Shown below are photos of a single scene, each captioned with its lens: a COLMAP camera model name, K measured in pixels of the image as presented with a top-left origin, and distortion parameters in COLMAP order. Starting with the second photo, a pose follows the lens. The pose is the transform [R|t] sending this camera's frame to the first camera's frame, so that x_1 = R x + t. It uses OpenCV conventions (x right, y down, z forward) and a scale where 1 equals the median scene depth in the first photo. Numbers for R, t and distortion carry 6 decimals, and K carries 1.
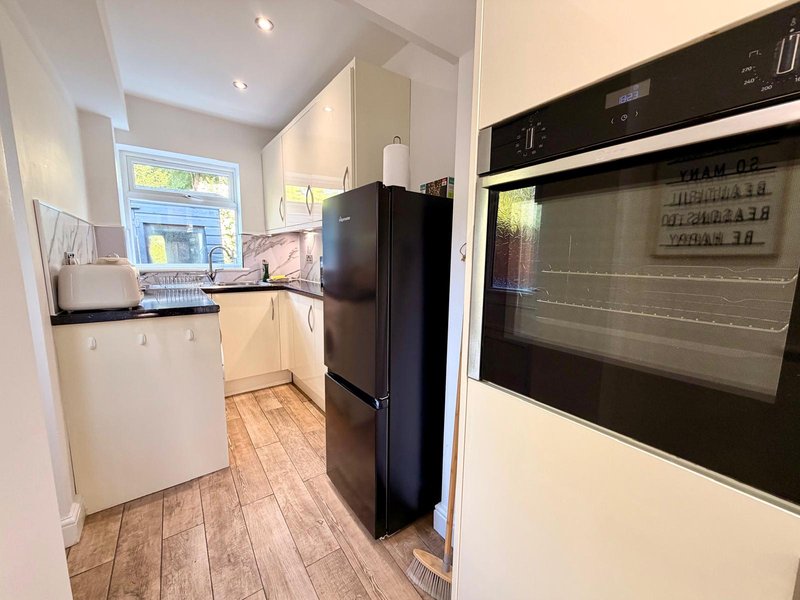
lens RADIAL K [[317.6, 0, 397.2], [0, 317.6, 301.3], [0, 0, 1]] dist [0.001770, 0.000034]
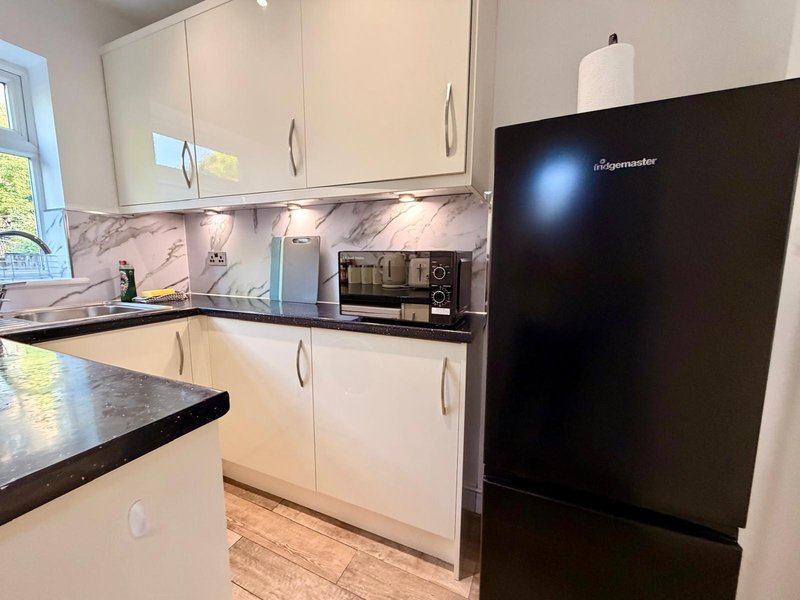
lens RADIAL K [[317.6, 0, 397.2], [0, 317.6, 301.3], [0, 0, 1]] dist [0.001770, 0.000034]
pose [[0.866157, -0.075869, 0.493980, -0.293373], [0.076908, 0.996871, 0.018255, -0.038841], [-0.493820, 0.022180, 0.869281, 0.320996]]
